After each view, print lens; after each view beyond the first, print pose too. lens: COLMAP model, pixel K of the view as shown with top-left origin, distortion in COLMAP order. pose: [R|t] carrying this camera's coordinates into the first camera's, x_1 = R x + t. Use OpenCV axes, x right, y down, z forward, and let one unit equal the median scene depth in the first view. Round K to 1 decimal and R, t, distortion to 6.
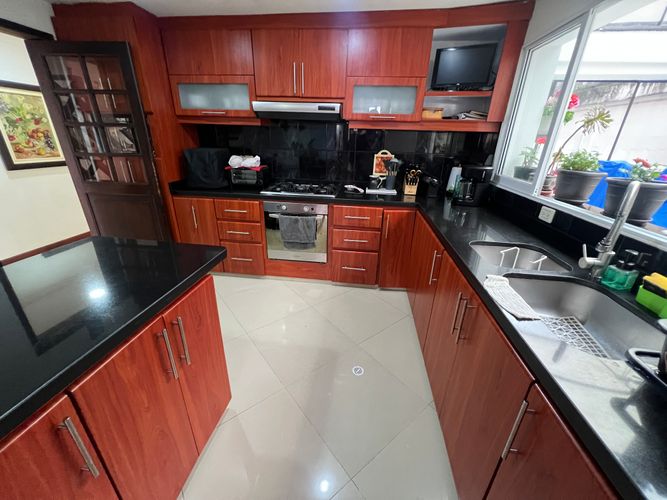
lens RADIAL K [[267.7, 0, 332.5], [0, 267.7, 248.8], [0, 0, 1]] dist [-0.003263, 0.000596]
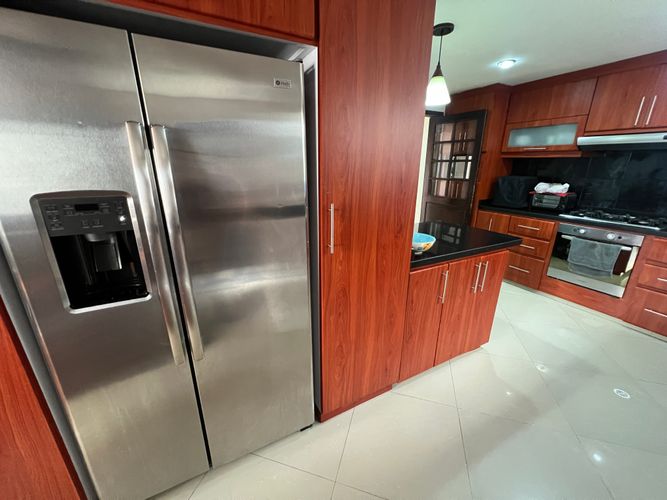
lens RADIAL K [[267.7, 0, 332.5], [0, 267.7, 248.8], [0, 0, 1]] dist [-0.003263, 0.000596]
pose [[0.574629, 0.224742, -0.786951, 0.095091], [-0.303538, 0.951502, 0.050092, 0.153878], [0.760043, 0.210085, 0.614978, -0.372977]]
